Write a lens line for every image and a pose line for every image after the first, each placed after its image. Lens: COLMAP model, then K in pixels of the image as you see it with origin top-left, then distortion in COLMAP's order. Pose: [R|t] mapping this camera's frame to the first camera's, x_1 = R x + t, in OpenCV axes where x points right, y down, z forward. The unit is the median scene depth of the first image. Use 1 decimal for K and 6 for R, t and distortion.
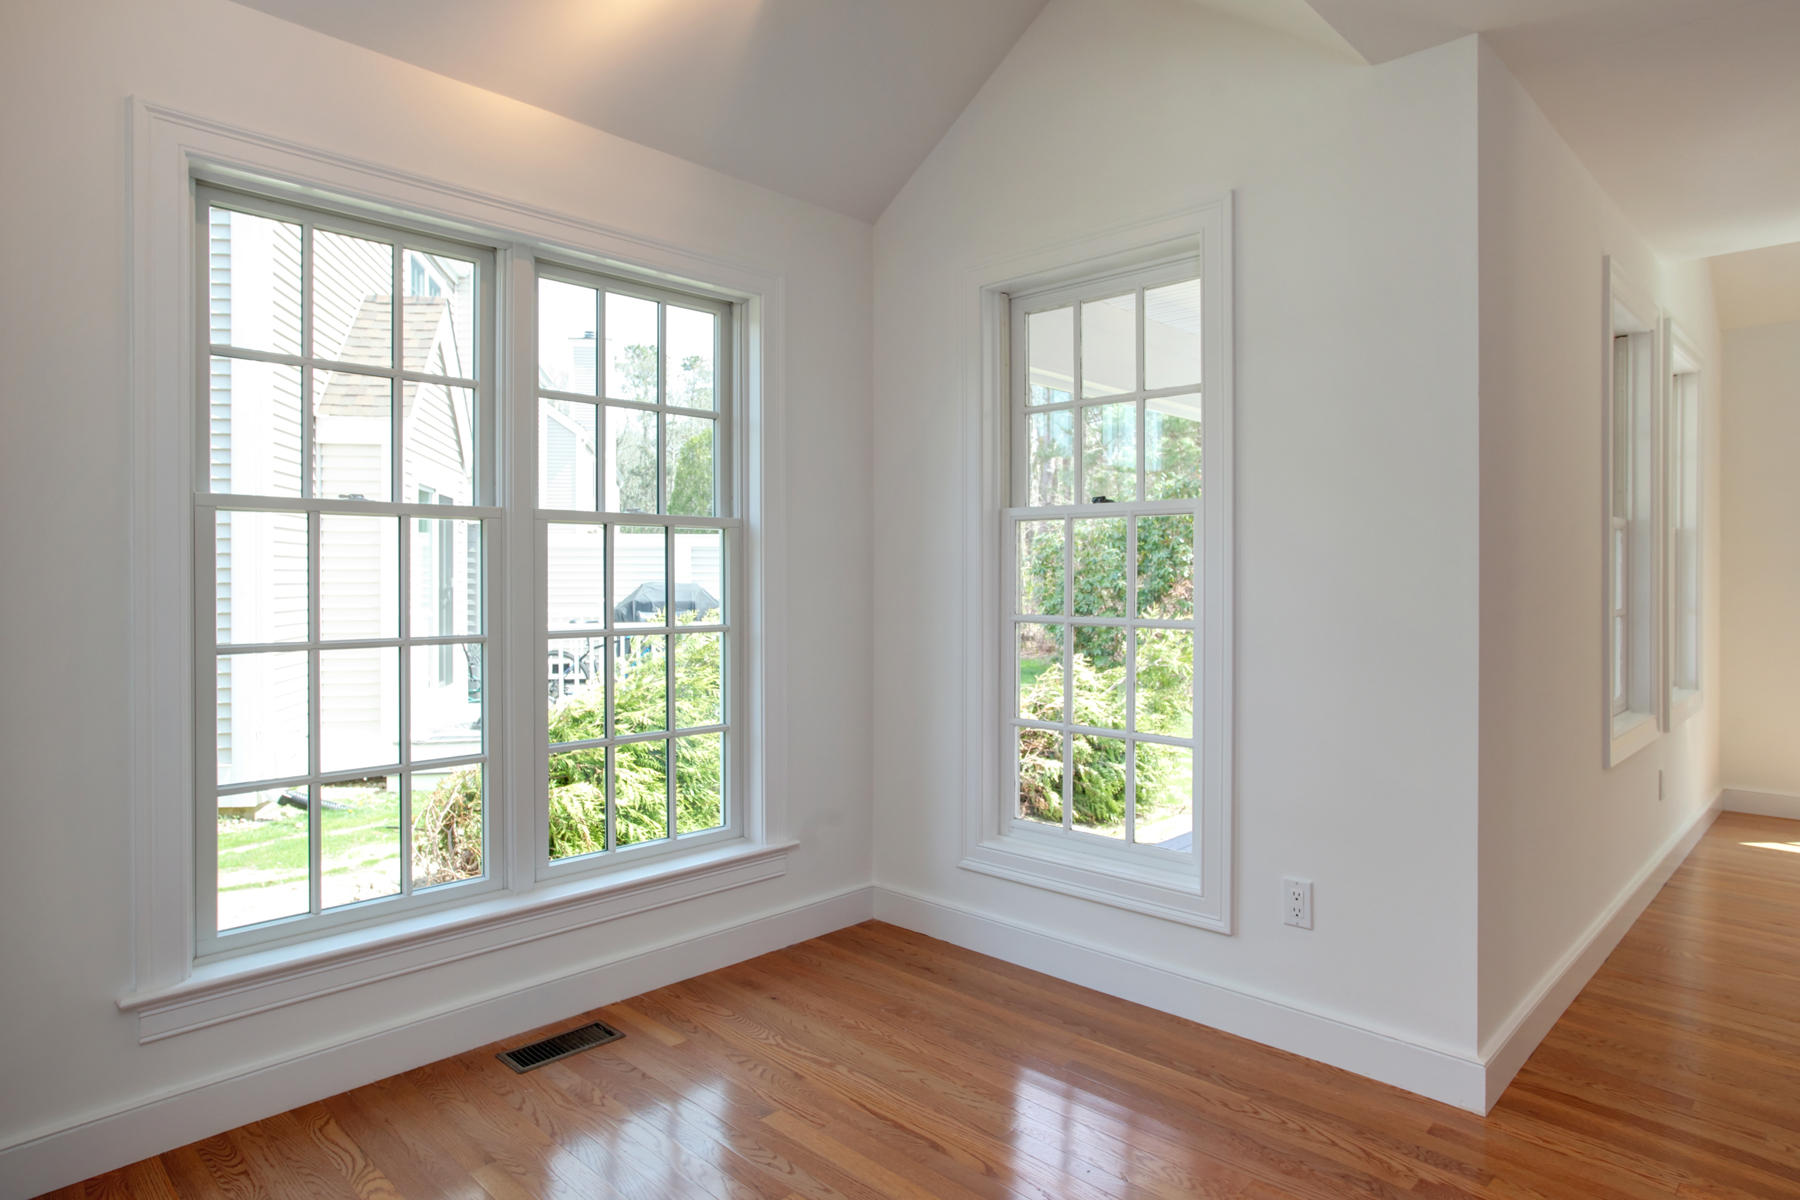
lens RADIAL K [[1068.7, 0, 899.0], [0, 1068.7, 583.7], [0, 0, 1]] dist [-0.025288, 0.019473]
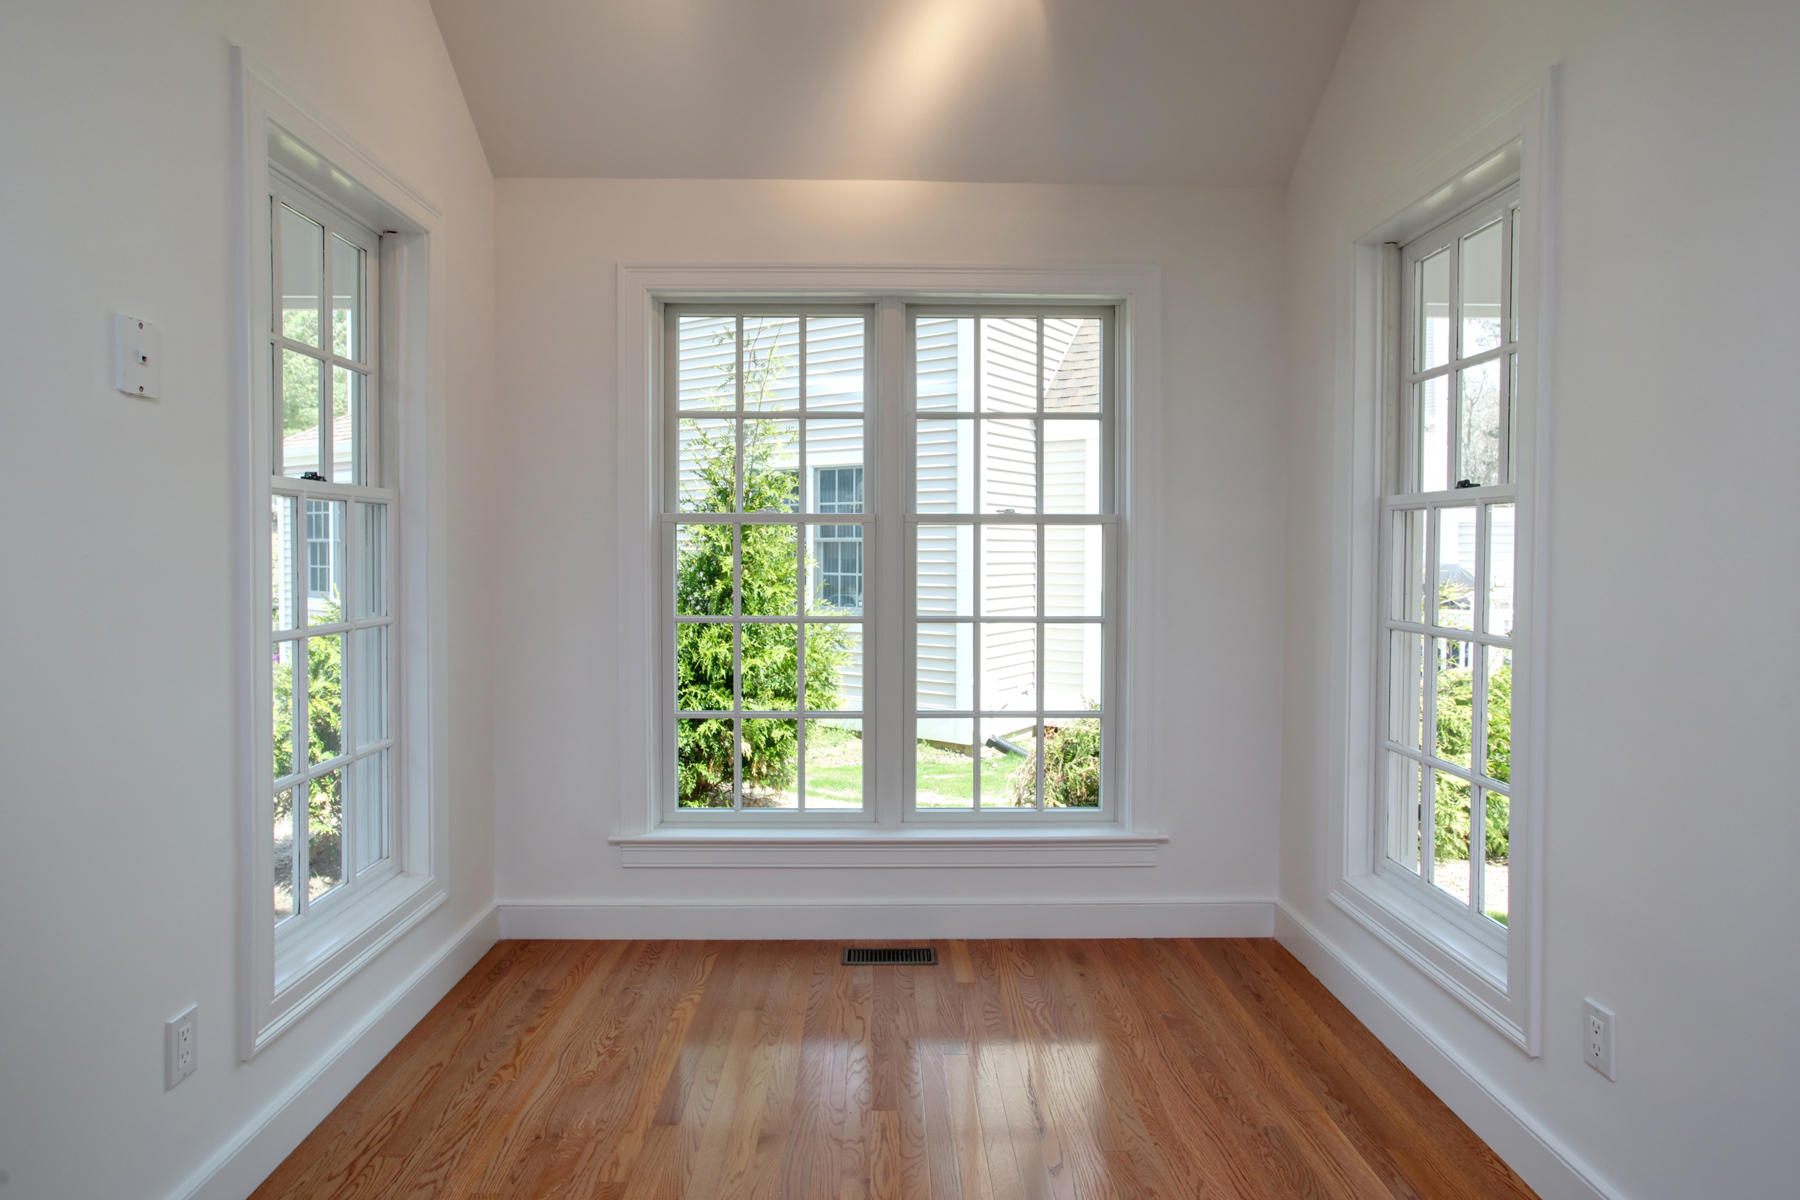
lens RADIAL K [[1068.7, 0, 888.8], [0, 1068.7, 597.8], [0, 0, 1]] dist [-0.025288, 0.019473]
pose [[0.695554, 0.032608, -0.717733, 0.500736], [-0.009055, 0.999288, 0.036624, -0.019934], [0.718416, -0.018974, 0.695355, 0.141228]]
